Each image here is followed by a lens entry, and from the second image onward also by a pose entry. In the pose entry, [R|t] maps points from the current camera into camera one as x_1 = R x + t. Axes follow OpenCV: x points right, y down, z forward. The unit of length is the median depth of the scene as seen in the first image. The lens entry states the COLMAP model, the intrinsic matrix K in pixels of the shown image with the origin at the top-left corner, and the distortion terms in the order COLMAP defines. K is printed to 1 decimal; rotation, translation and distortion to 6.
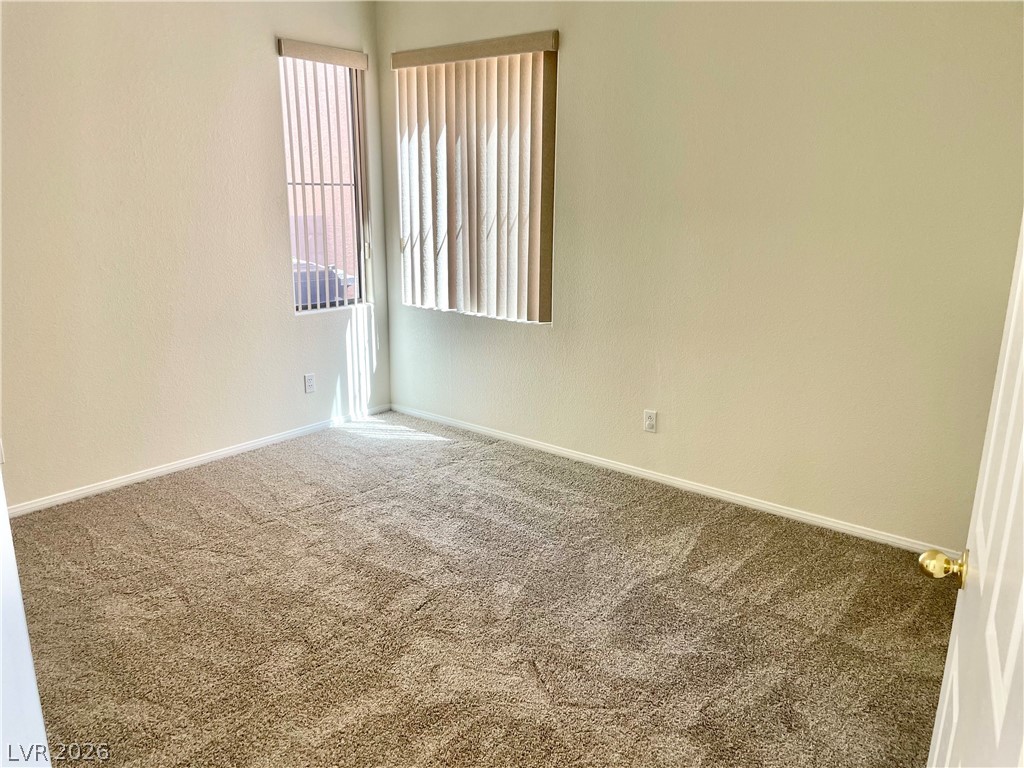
lens RADIAL K [[775.3, 0, 502.6], [0, 775.3, 387.5], [0, 0, 1]] dist [0.083953, -0.115653]
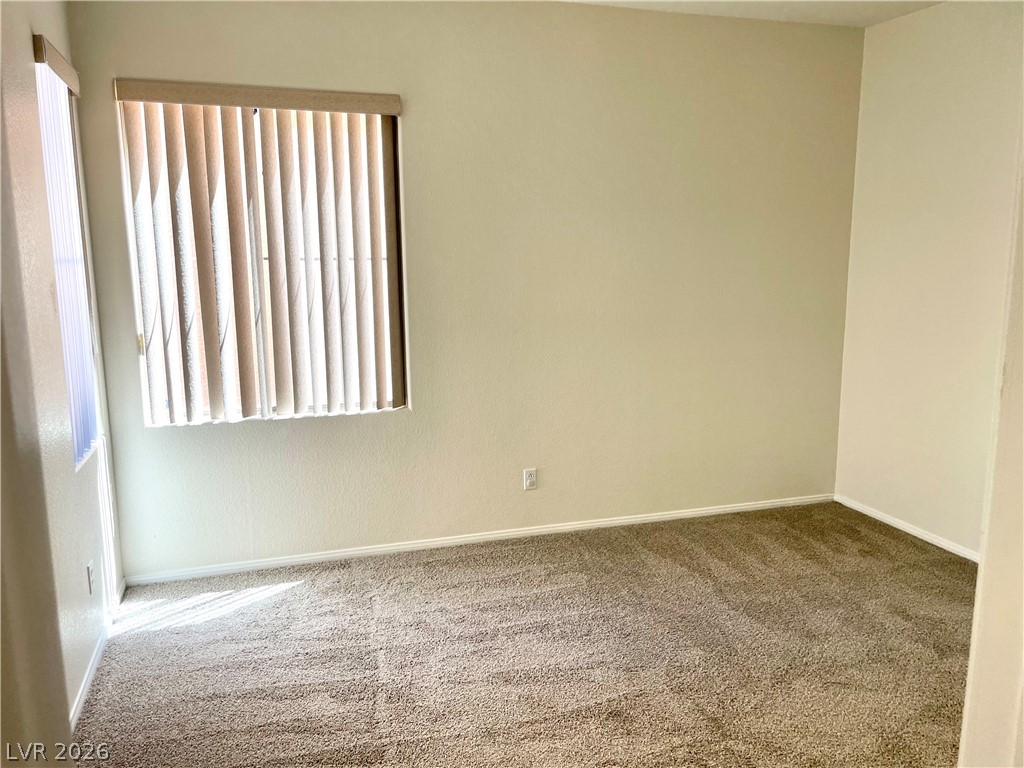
lens RADIAL K [[775.3, 0, 497.0], [0, 775.3, 383.3], [0, 0, 1]] dist [0.083953, -0.115653]
pose [[0.546455, -0.149908, 0.823963, -0.671200], [0.221804, 0.974623, 0.030218, -0.122837], [-0.807583, 0.166245, 0.565838, 0.432051]]
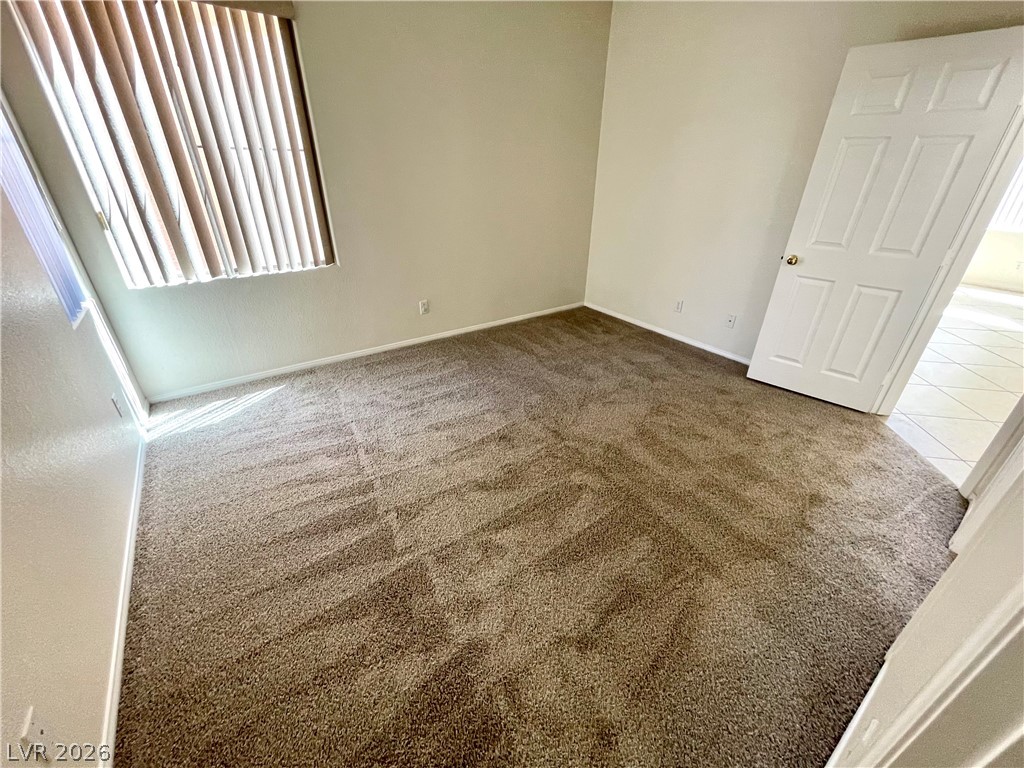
lens RADIAL K [[414.7, 0, 512.2], [0, 414.7, 385.7], [0, 0, 1]] dist [-0.005782, 0.001676]
pose [[0.257397, -0.456371, 0.851746, -0.603867], [0.233040, 0.884747, 0.403628, -0.124289], [-0.937784, 0.094598, 0.334084, 0.541921]]
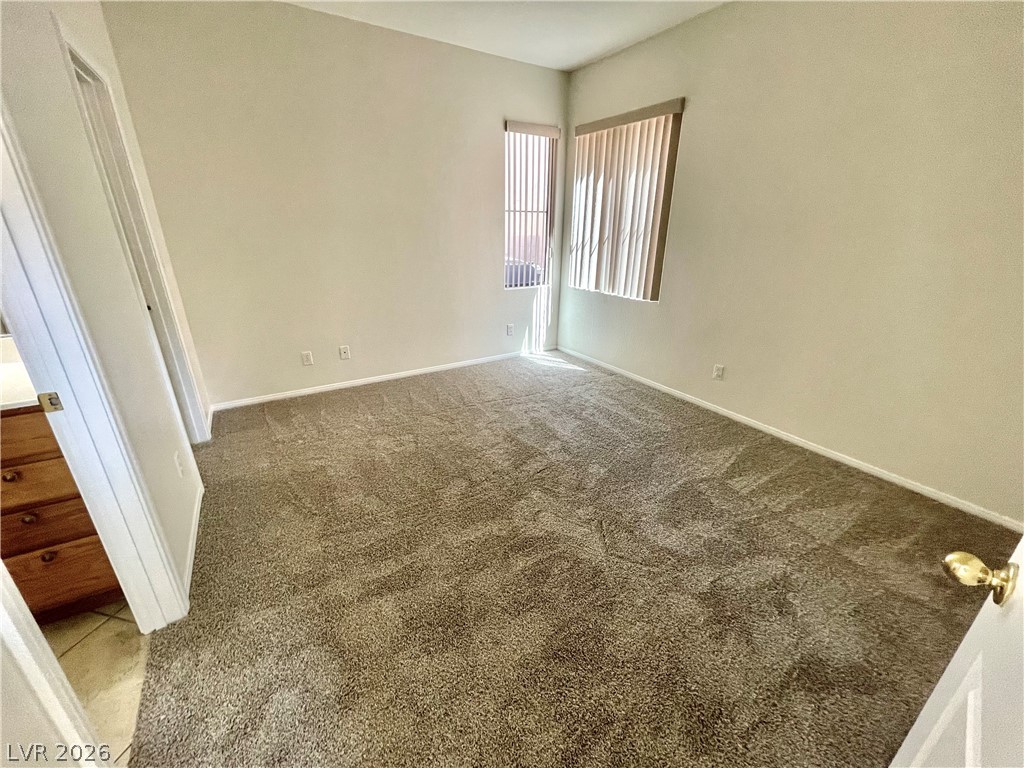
lens RADIAL K [[414.7, 0, 511.3], [0, 414.7, 384.3], [0, 0, 1]] dist [-0.005782, 0.001676]
pose [[0.948567, 0.113823, -0.295406, 0.052020], [-0.079279, 0.988803, 0.126426, -0.002716], [0.306488, -0.096504, 0.946970, 0.128072]]
